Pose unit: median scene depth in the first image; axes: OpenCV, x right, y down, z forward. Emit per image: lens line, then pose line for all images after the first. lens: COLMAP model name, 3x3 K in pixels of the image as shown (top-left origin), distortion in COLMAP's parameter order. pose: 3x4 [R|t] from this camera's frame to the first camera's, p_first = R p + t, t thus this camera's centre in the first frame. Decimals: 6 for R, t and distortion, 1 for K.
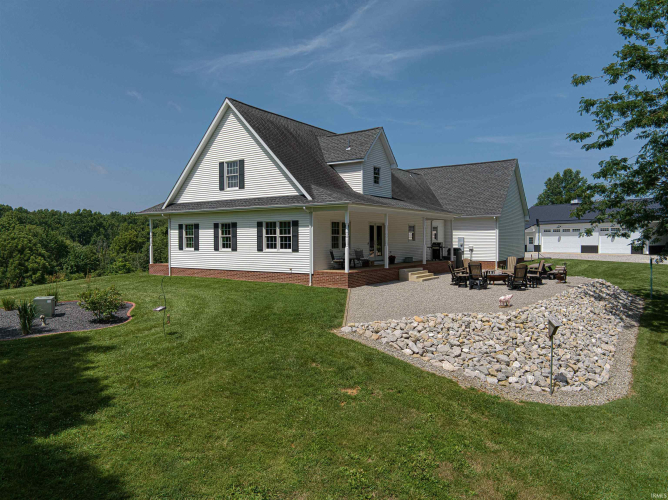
lens RADIAL K [[474.9, 0, 334.0], [0, 474.9, 250.0], [0, 0, 1]] dist [0.029346, -0.047609]
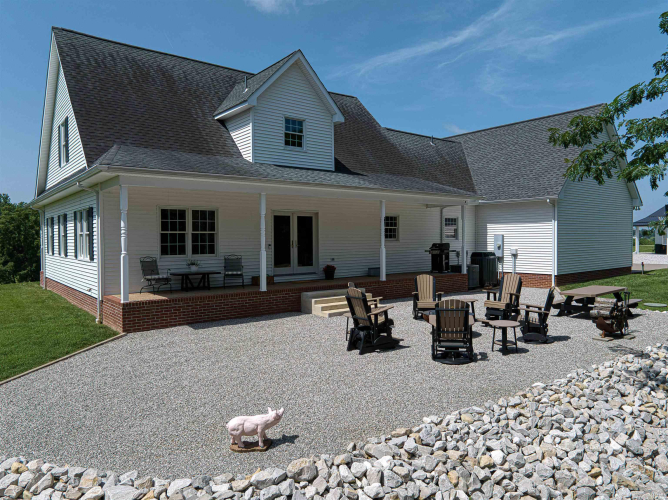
lens RADIAL K [[474.9, 0, 334.0], [0, 474.9, 250.0], [0, 0, 1]] dist [0.029346, -0.047609]
pose [[0.954819, 0.006245, -0.297123, 0.297155], [-0.004722, 0.999972, 0.005845, -0.011154], [0.297151, -0.004178, 0.954821, 0.410303]]
